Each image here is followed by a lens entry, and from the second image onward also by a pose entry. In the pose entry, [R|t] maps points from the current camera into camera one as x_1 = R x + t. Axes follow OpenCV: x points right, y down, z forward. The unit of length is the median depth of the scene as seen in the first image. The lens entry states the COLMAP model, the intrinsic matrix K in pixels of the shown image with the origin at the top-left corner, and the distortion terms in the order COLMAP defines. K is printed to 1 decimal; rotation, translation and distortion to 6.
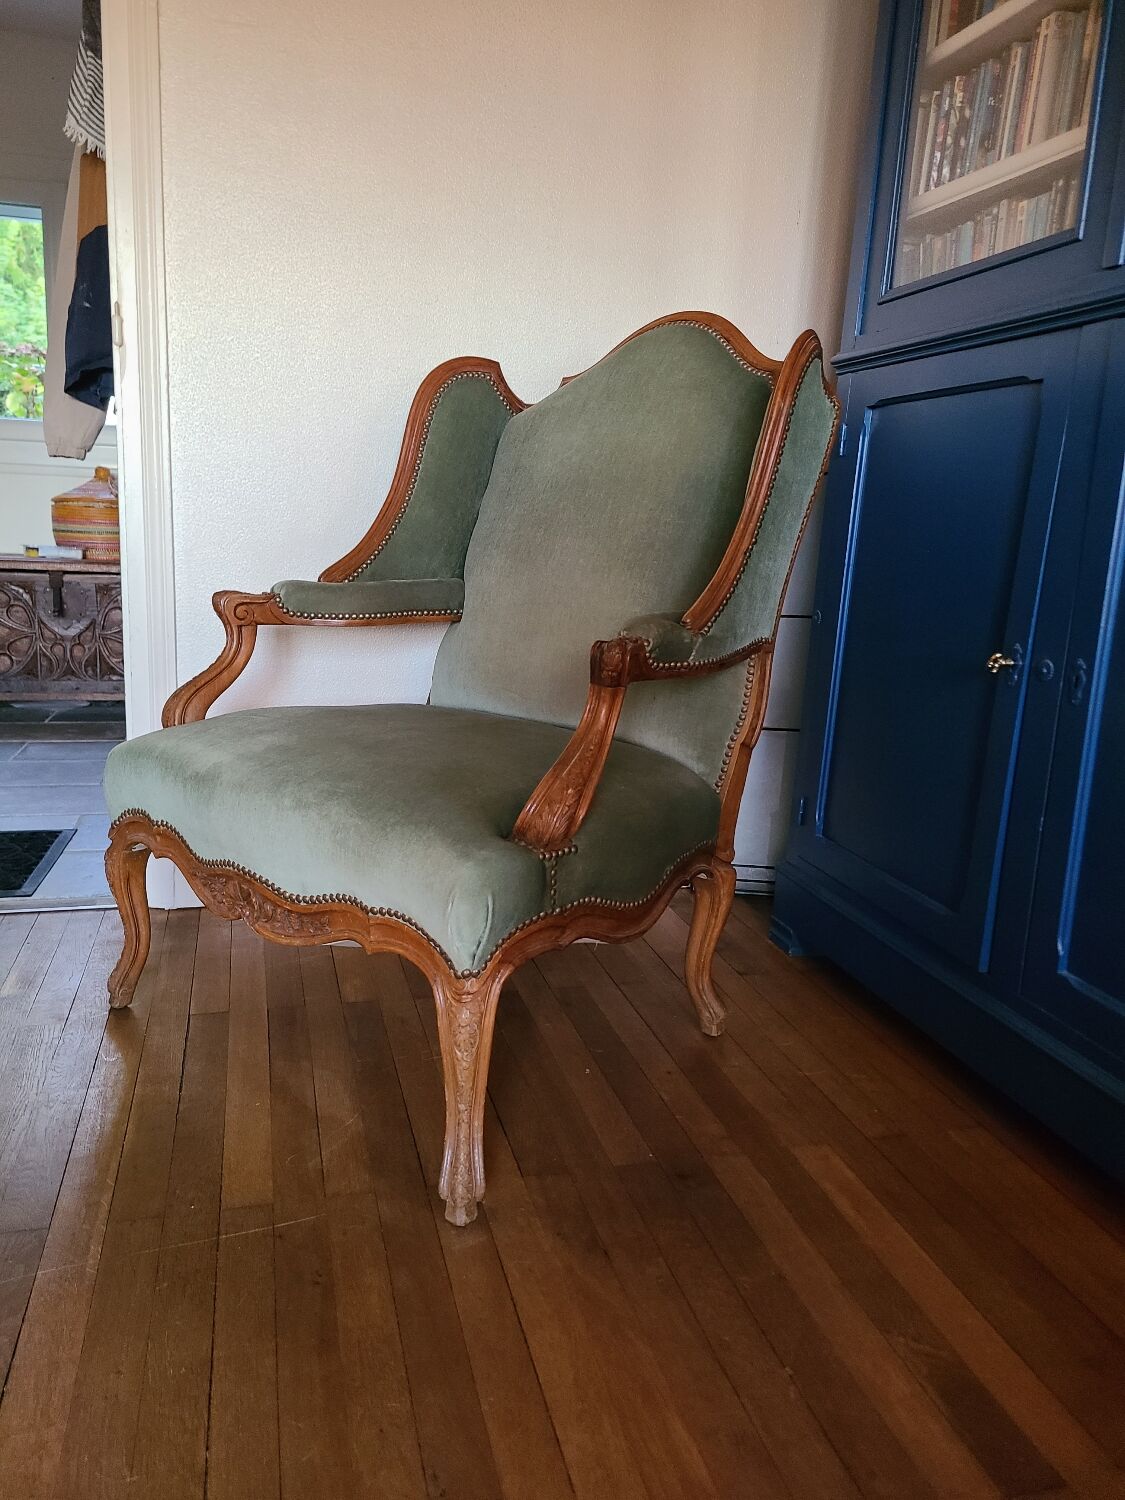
lens RADIAL K [[1123.4, 0, 559.9], [0, 1123.4, 747.6], [0, 0, 1]] dist [0.059375, -0.048879]
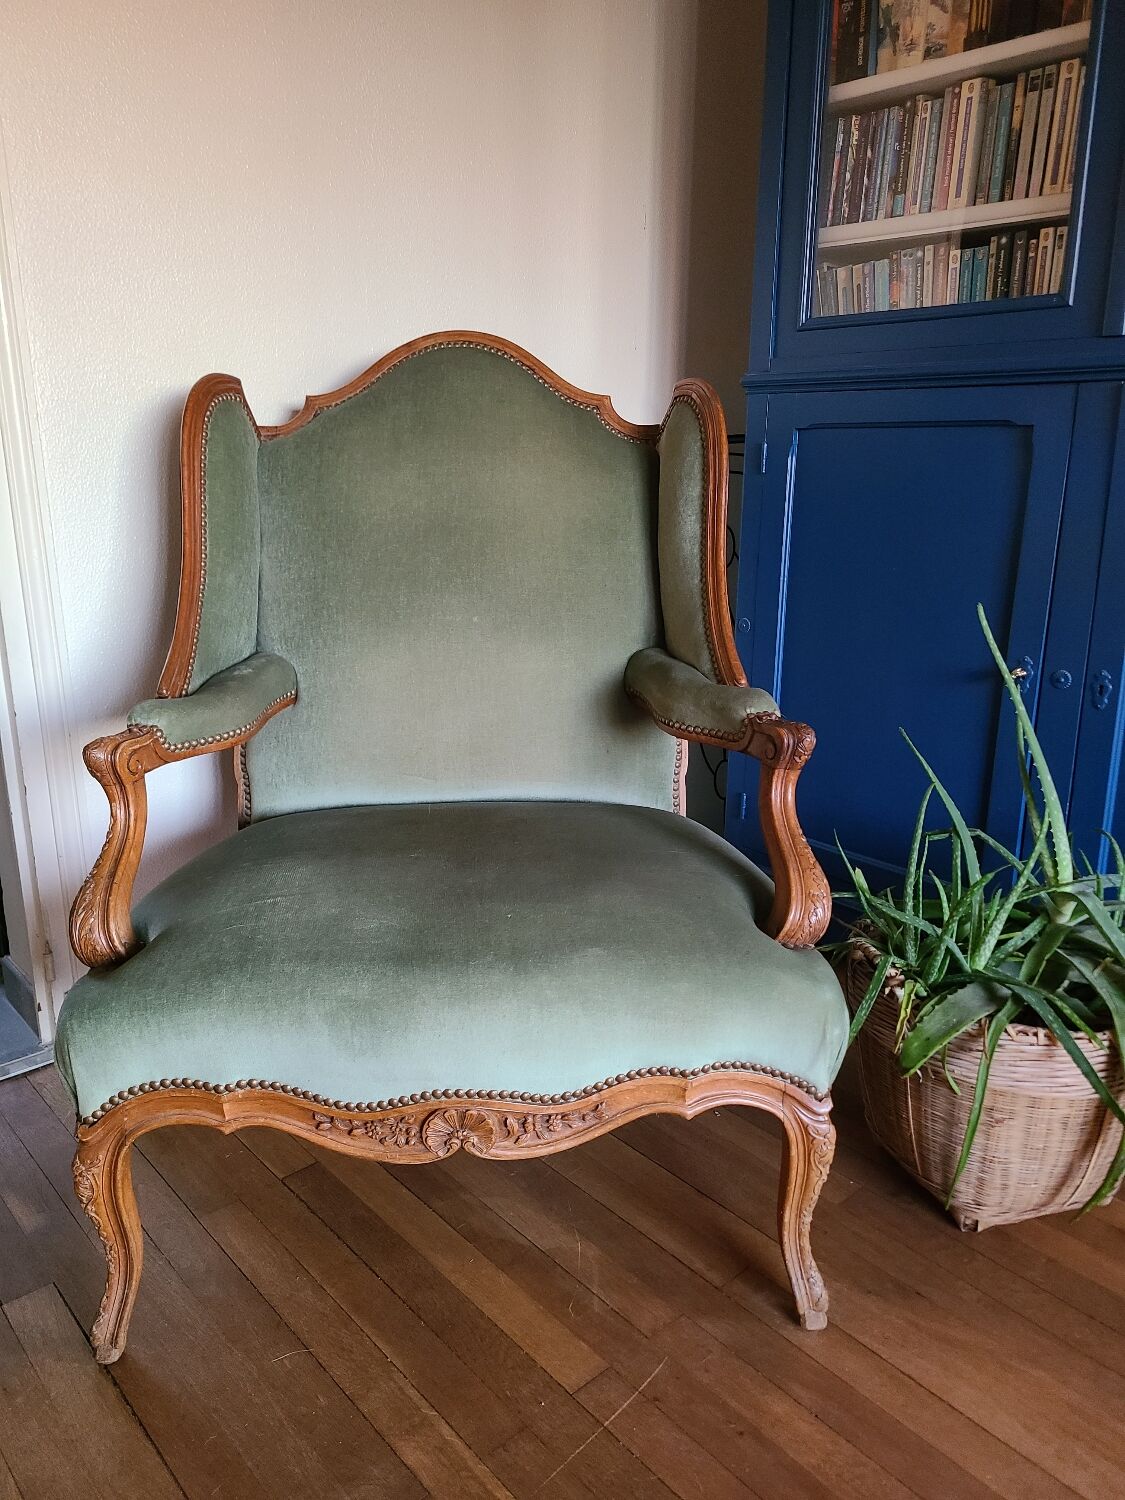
lens RADIAL K [[1123.4, 0, 559.9], [0, 1123.4, 747.6], [0, 0, 1]] dist [0.059375, -0.048879]
pose [[0.897305, -0.160882, 0.411048, -0.516896], [0.128742, 0.986112, 0.104920, -0.184250], [-0.422220, -0.041226, 0.905556, 0.154243]]
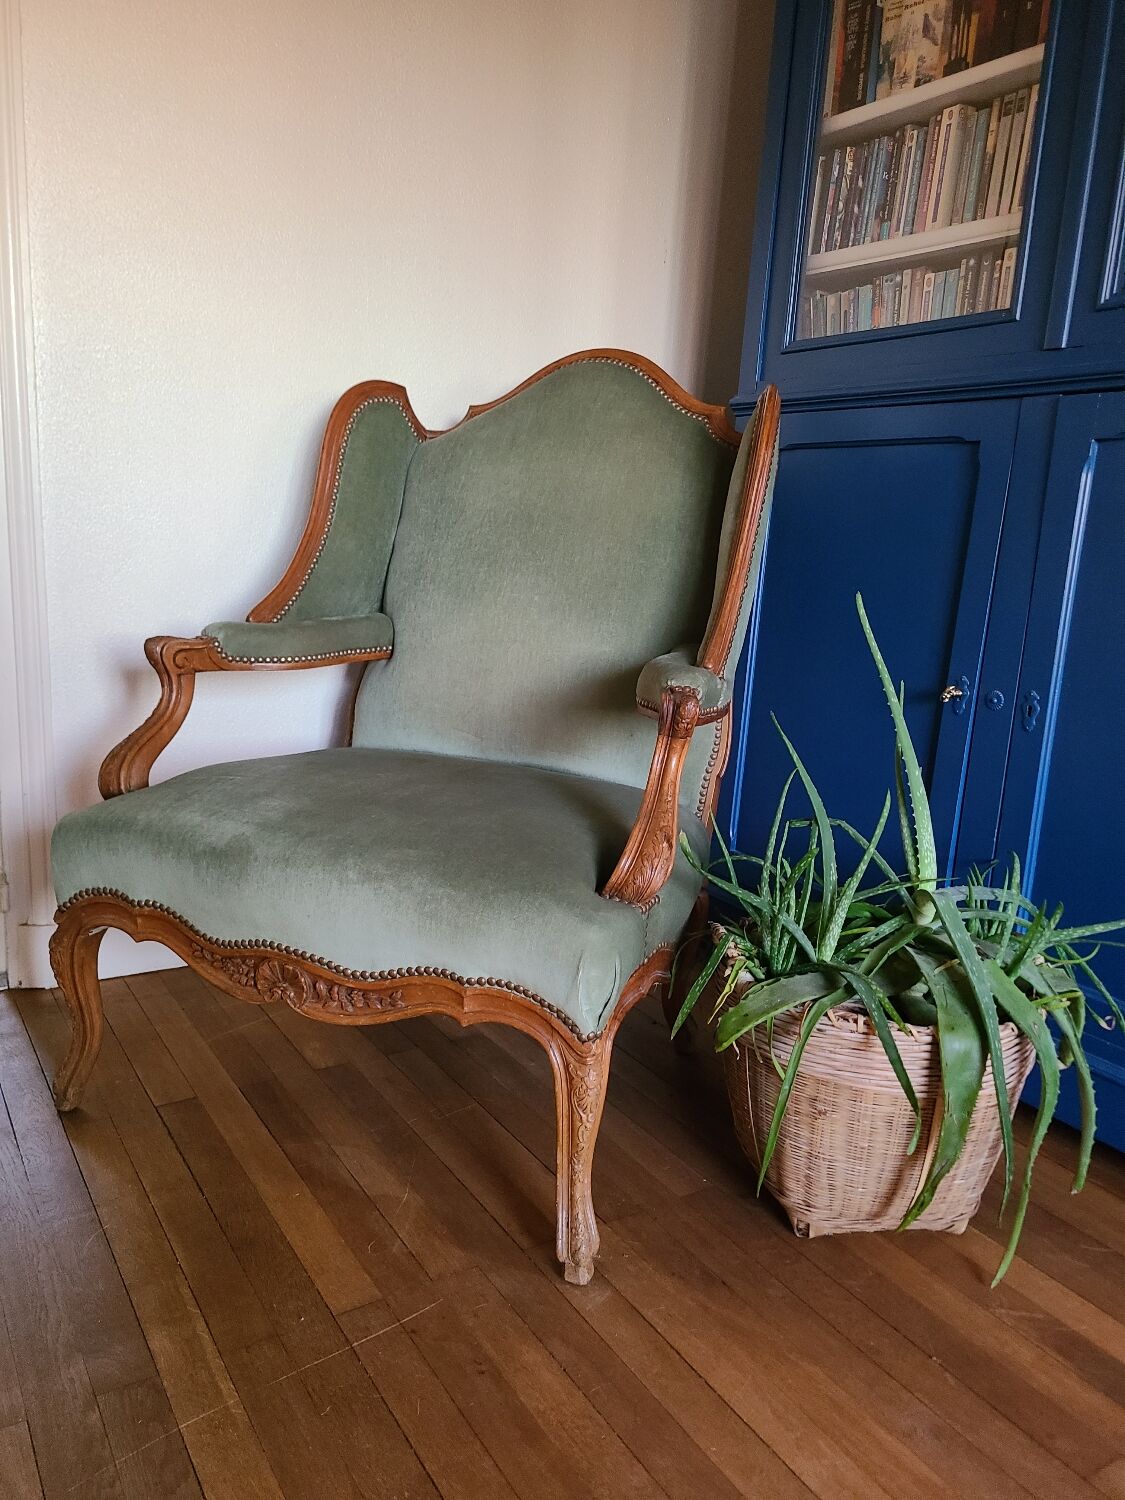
lens RADIAL K [[1126.0, 0, 568.1], [0, 1126.0, 766.4], [0, 0, 1]] dist [0.055212, -0.042932]
pose [[0.952889, -0.056543, 0.298004, -0.314982], [0.049162, 0.998271, 0.032212, -0.058194], [-0.299310, -0.016044, 0.954021, 0.043105]]
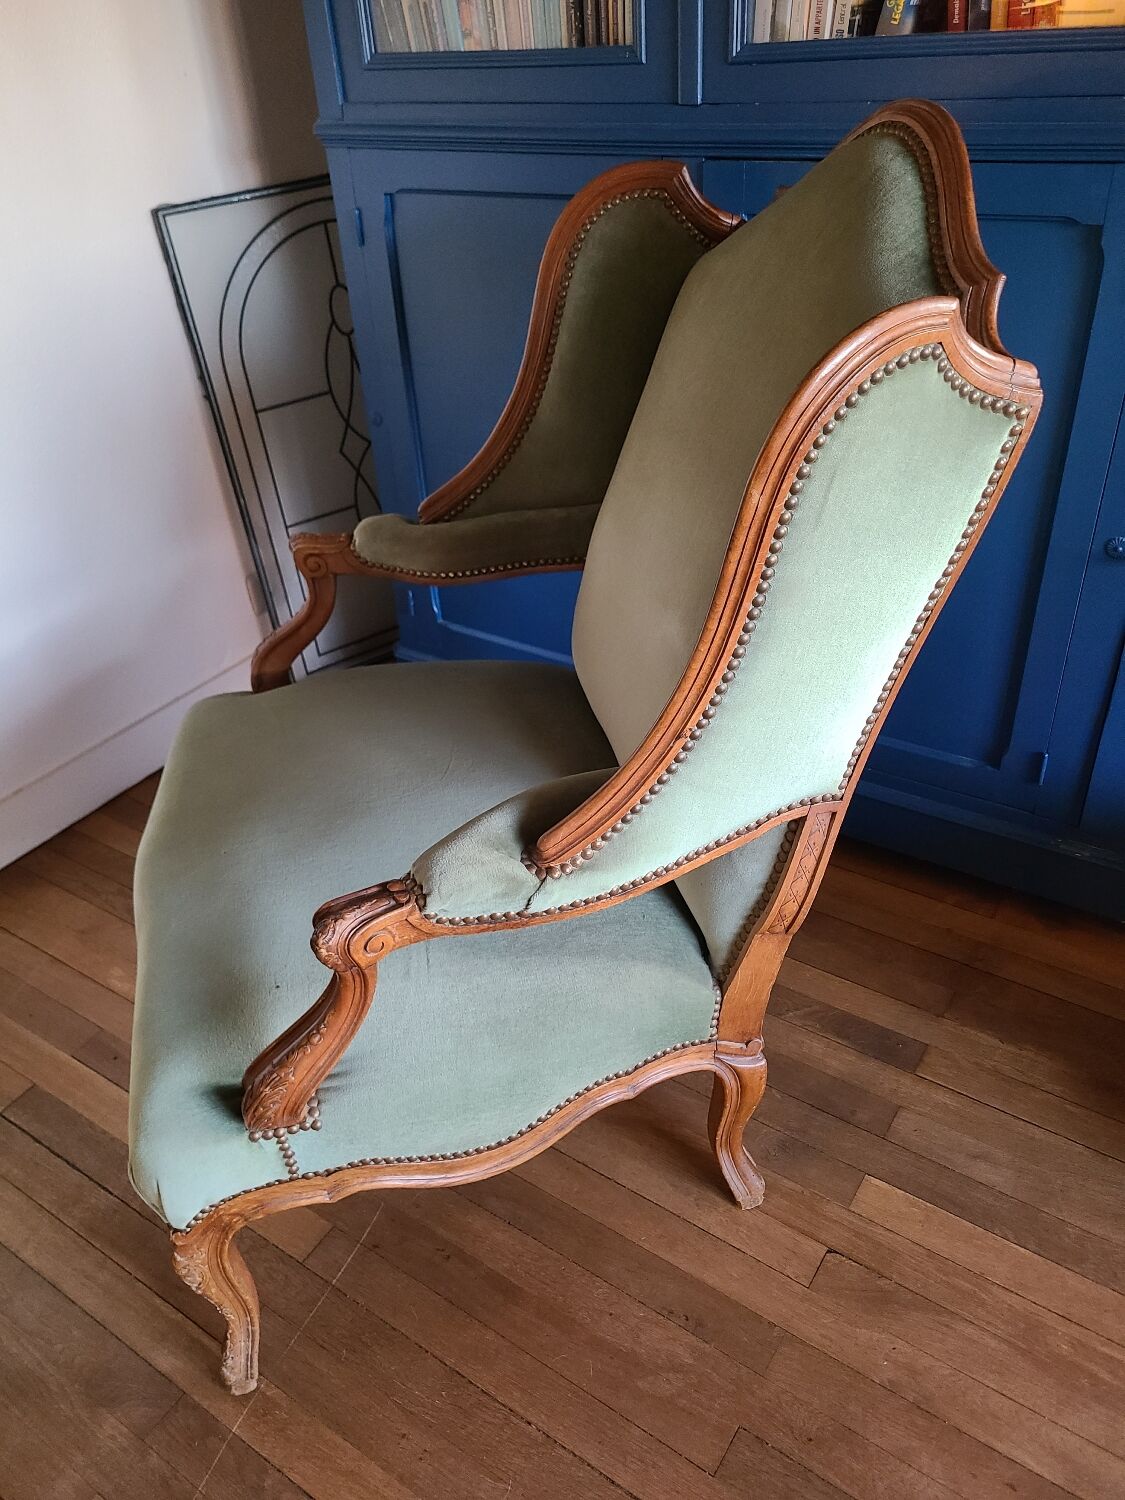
lens RADIAL K [[1119.8, 0, 570.3], [0, 1119.8, 753.4], [0, 0, 1]] dist [0.053796, -0.056568]
pose [[0.741886, -0.453802, 0.493629, -0.357161], [0.222091, 0.860930, 0.457683, -0.373791], [-0.632678, -0.229918, 0.739498, 0.140082]]
